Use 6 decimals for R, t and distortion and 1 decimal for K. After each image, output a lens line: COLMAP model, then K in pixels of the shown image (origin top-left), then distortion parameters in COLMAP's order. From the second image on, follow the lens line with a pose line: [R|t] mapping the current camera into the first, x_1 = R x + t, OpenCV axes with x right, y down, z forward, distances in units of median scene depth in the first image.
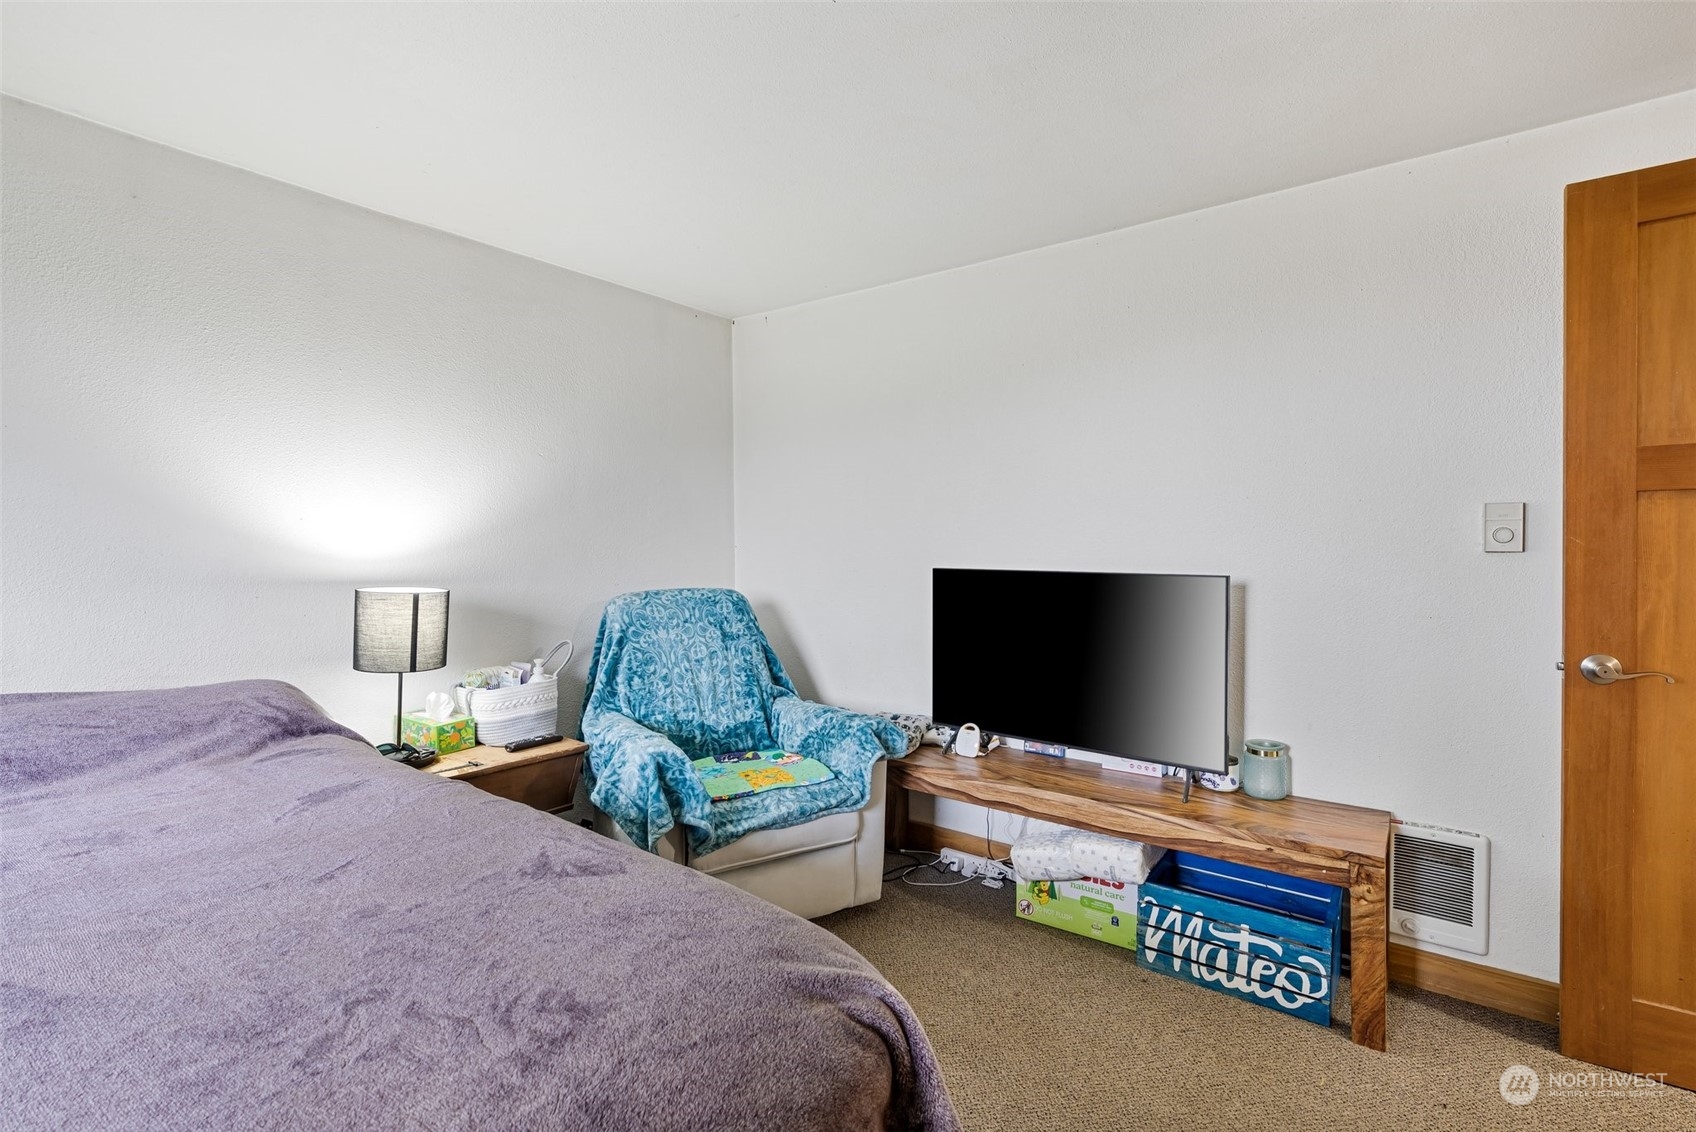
lens RADIAL K [[775.0, 0, 847.1], [0, 775.0, 558.7], [0, 0, 1]] dist [-0.008620, -0.000206]
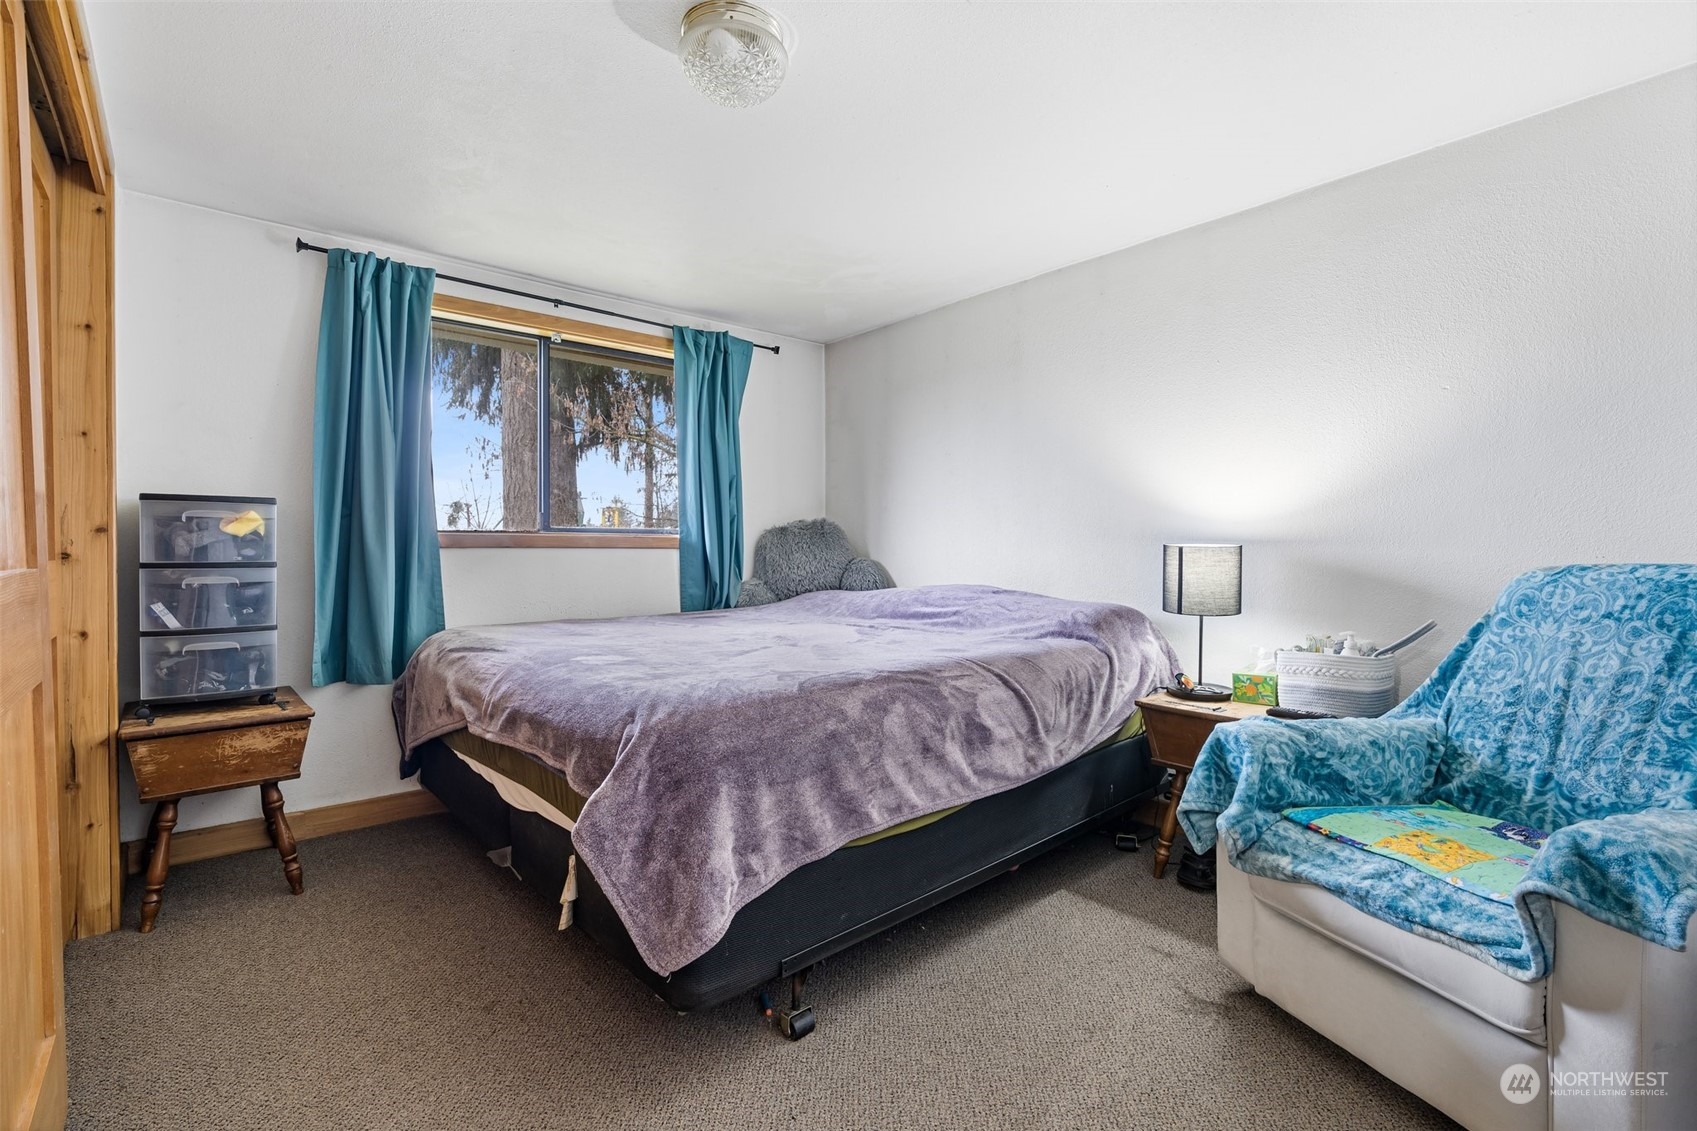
lens RADIAL K [[775.4, 0, 847.6], [0, 775.4, 558.2], [0, 0, 1]] dist [-0.008620, -0.000206]
pose [[-0.207360, 0.016410, -0.978127, 0.531022], [-0.017998, 0.999626, 0.020586, 0.037055], [0.978099, 0.021873, -0.206987, 0.584378]]
